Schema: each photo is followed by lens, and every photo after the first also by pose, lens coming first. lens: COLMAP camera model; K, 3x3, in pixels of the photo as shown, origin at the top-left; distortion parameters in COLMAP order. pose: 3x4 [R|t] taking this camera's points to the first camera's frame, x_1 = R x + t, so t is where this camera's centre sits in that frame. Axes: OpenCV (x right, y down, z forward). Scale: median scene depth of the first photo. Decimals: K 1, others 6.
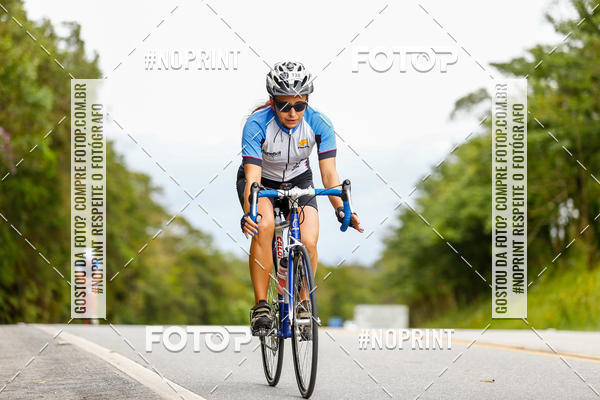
lens RADIAL K [[3289.2, 0, 300.1], [0, 3289.2, 199.1], [0, 0, 1]] dist [0.615318, 8.816050]
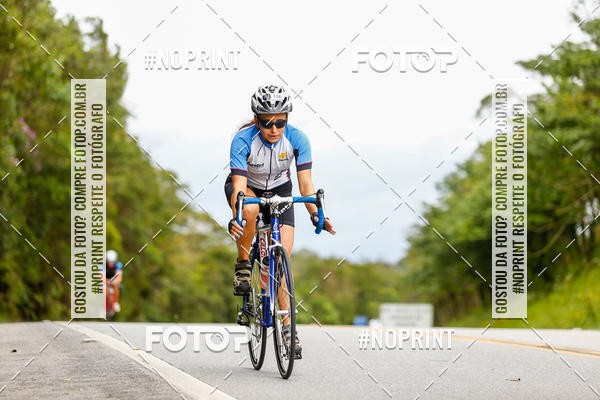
lens RADIAL K [[3306.9, 0, 300.9], [0, 3306.9, 200.1], [0, 0, 1]] dist [0.477753, 22.061674]
pose [[0.999965, 0.002552, -0.007960, 0.016128], [-0.002543, 0.999996, 0.001050, -0.003014], [0.007963, -0.001029, 0.999968, -0.145036]]
